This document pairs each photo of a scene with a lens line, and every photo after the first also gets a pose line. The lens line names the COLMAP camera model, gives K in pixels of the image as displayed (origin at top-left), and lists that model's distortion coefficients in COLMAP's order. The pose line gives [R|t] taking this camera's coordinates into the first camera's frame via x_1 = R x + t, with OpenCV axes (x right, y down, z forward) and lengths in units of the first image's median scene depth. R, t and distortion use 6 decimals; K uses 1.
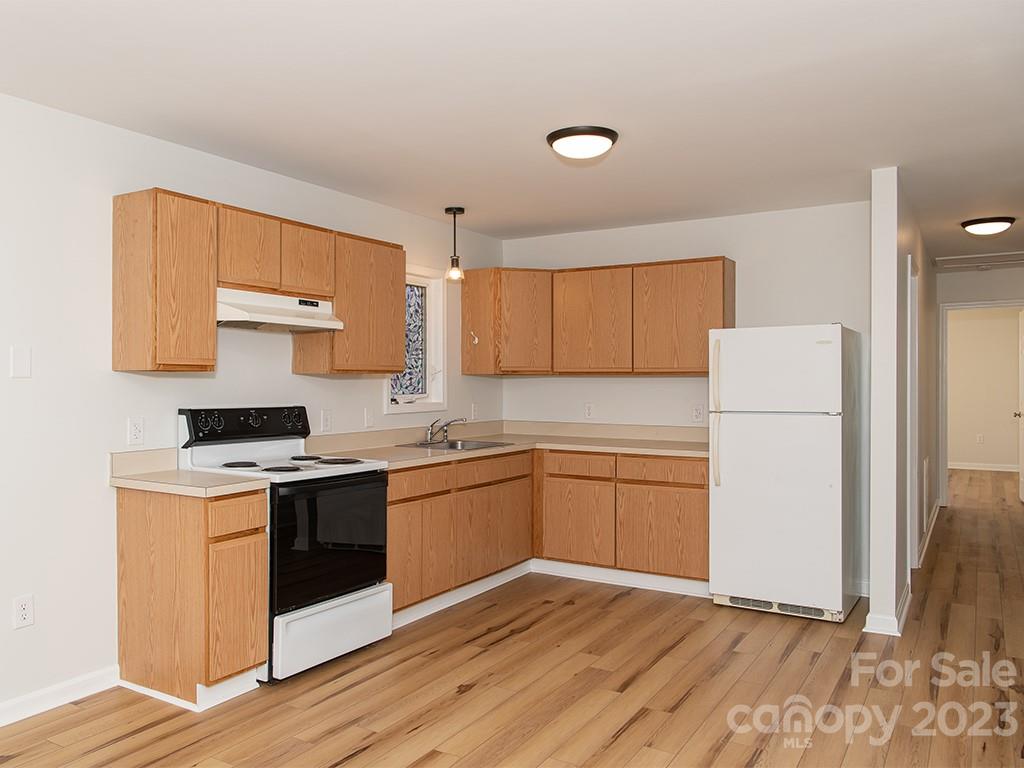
lens RADIAL K [[791.0, 0, 508.6], [0, 791.0, 380.7], [0, 0, 1]] dist [-0.002856, -0.000151]
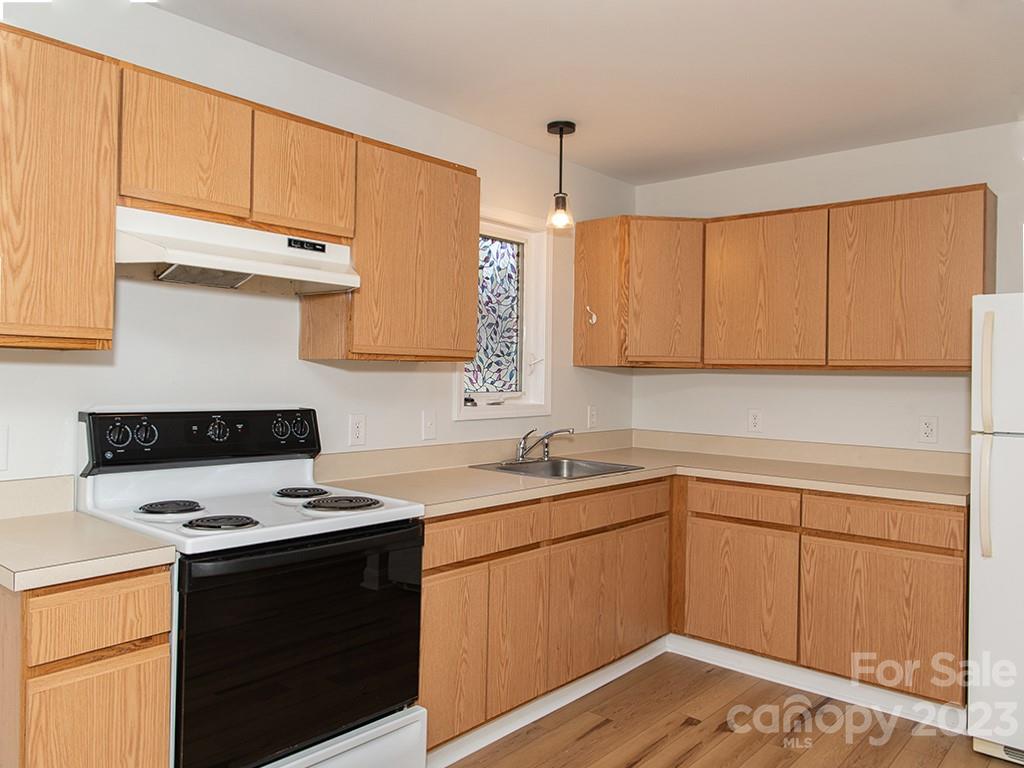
lens RADIAL K [[767.3, 0, 514.6], [0, 767.3, 372.2], [0, 0, 1]] dist [0.003615, -0.001321]
pose [[0.984016, 0.015284, -0.177424, 0.015228], [-0.016096, 0.999866, -0.003141, 0.001159], [0.177352, 0.005946, 0.984130, 0.370824]]
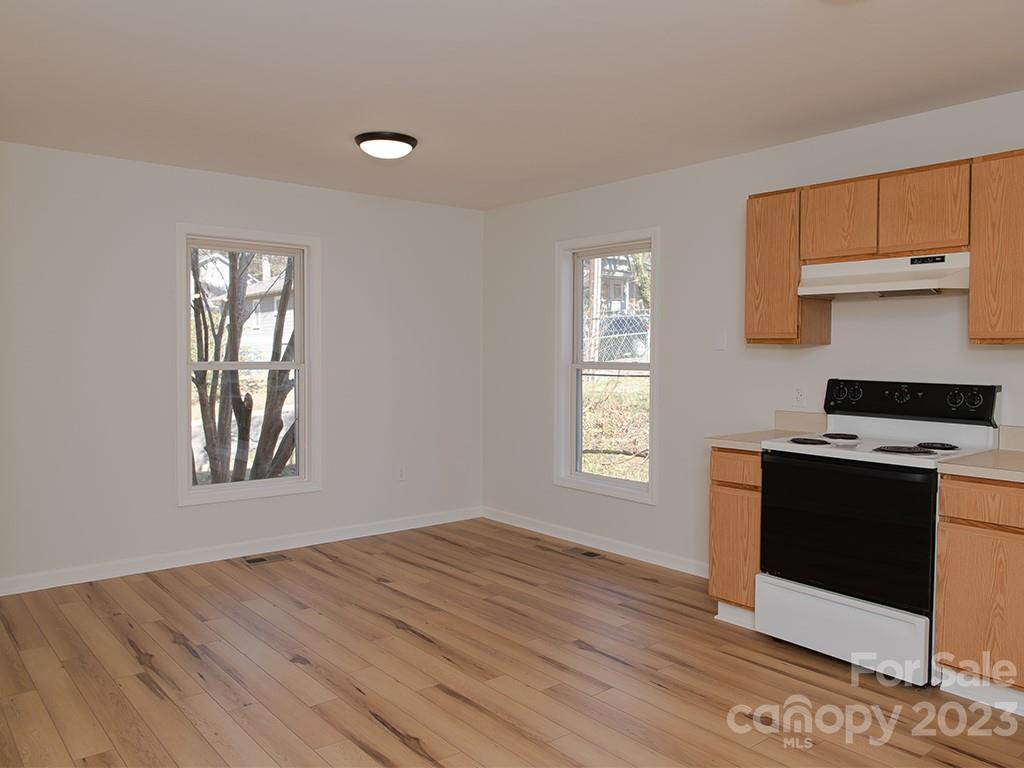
lens RADIAL K [[815.0, 0, 514.0], [0, 815.0, 376.8], [0, 0, 1]] dist [0.003128, -0.005161]
pose [[-0.354311, 0.027685, -0.934718, 0.608949], [-0.003330, 0.999518, 0.030866, 0.000102], [0.935122, 0.014049, -0.354048, 0.769494]]
